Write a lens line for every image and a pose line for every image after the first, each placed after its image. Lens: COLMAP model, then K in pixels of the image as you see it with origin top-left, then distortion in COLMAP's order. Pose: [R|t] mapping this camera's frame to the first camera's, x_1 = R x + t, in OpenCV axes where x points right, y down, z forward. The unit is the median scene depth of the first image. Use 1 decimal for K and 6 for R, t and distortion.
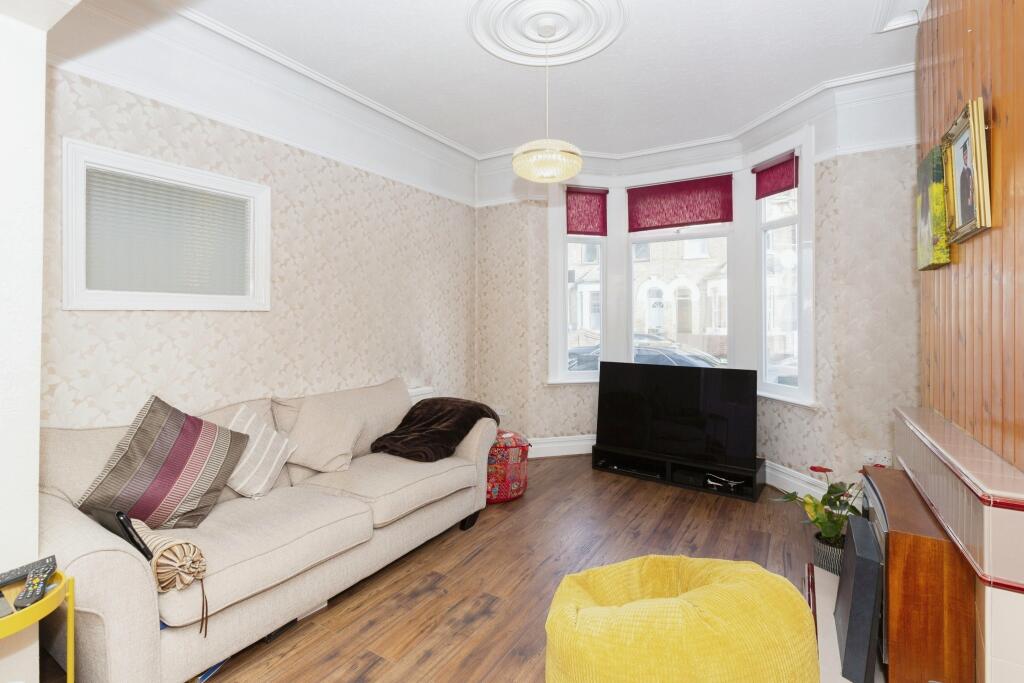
lens RADIAL K [[462.5, 0, 520.3], [0, 462.5, 315.1], [0, 0, 1]] dist [0.001470, -0.003122]
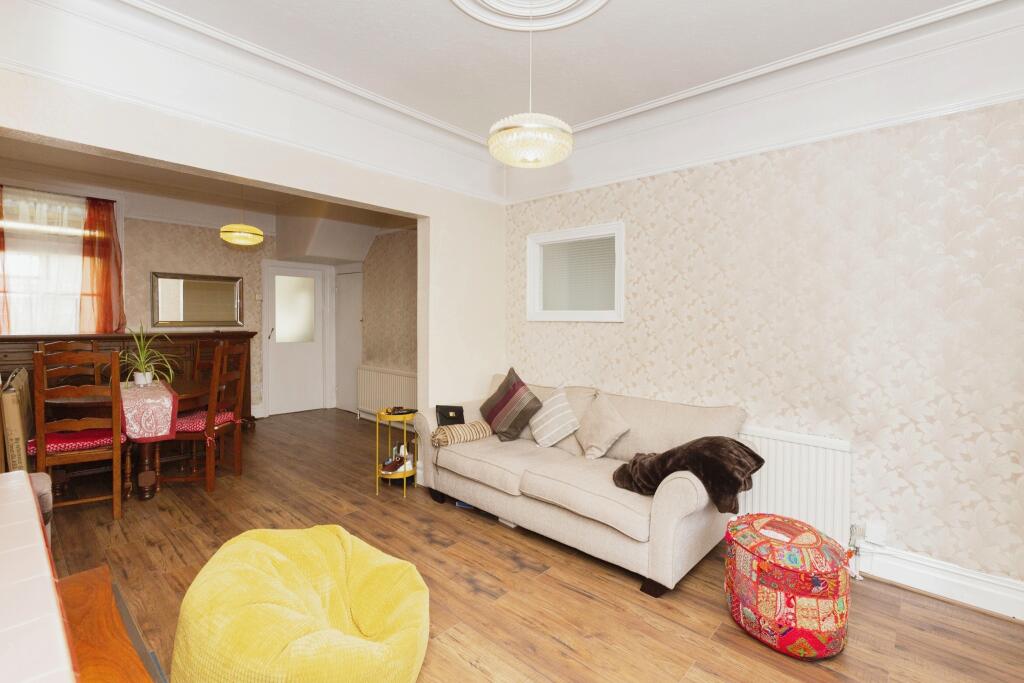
lens RADIAL K [[462.5, 0, 506.6], [0, 462.5, 338.0], [0, 0, 1]] dist [0.001470, -0.003122]
pose [[-0.189157, 0.040806, -0.981099, 0.593044], [-0.009342, 0.999016, 0.043352, -0.014112], [0.981902, 0.017366, -0.188590, 0.756513]]
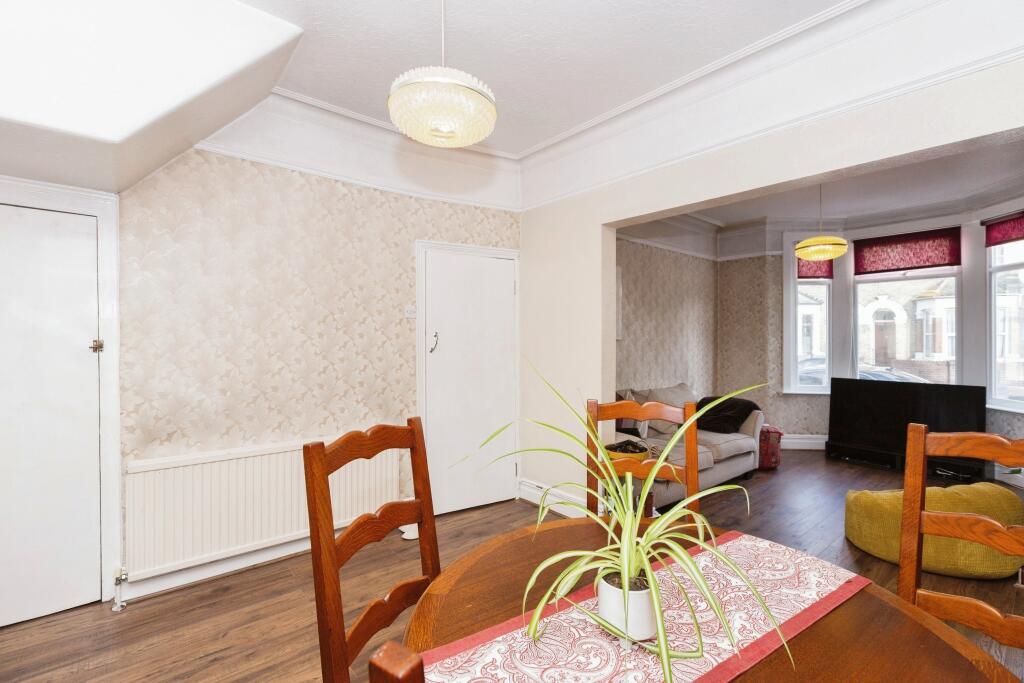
lens RADIAL K [[462.5, 0, 503.7], [0, 462.5, 338.6], [0, 0, 1]] dist [0.001470, -0.003122]
pose [[0.944859, 0.002622, -0.327466, -0.321254], [-0.001617, 0.999993, 0.003341, -0.014493], [0.327473, -0.002627, 0.944857, -0.622415]]
